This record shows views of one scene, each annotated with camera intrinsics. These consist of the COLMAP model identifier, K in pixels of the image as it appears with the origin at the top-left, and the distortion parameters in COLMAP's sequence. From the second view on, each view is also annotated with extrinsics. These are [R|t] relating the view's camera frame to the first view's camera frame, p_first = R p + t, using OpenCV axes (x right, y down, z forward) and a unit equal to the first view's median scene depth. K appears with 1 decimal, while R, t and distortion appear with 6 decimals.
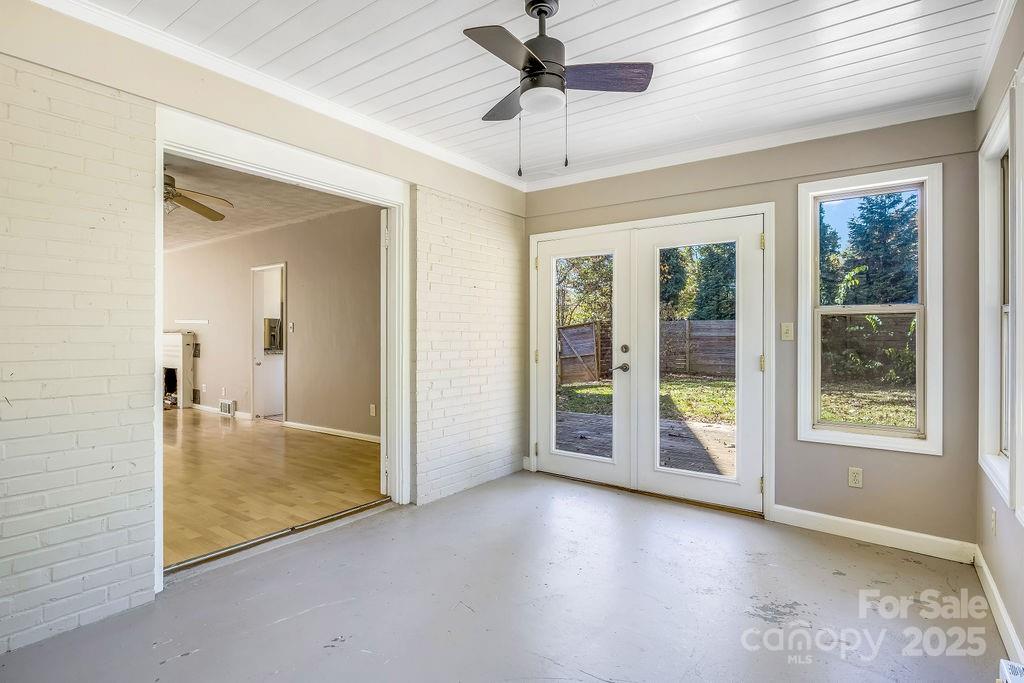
lens RADIAL K [[518.3, 0, 516.5], [0, 518.3, 332.7], [0, 0, 1]] dist [-0.009838, -0.000187]
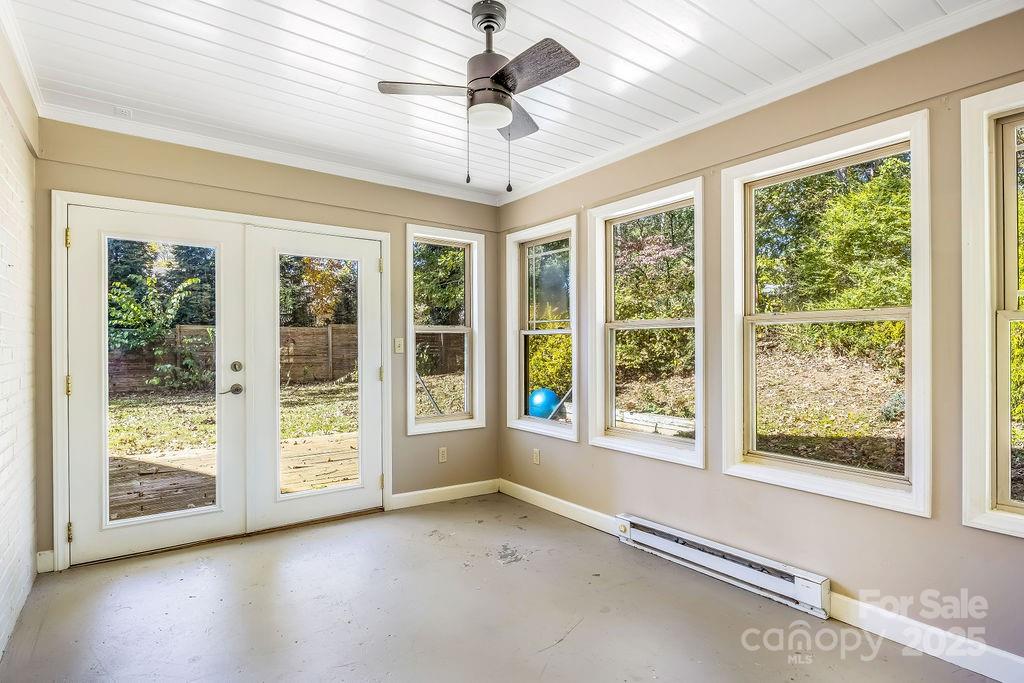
lens RADIAL K [[518.3, 0, 514.2], [0, 518.3, 340.1], [0, 0, 1]] dist [-0.009838, -0.000187]
pose [[0.302851, 0.005820, 0.953020, -0.469378], [-0.000689, 0.999982, -0.005888, -0.007091], [-0.953038, 0.001126, 0.302850, 0.347496]]
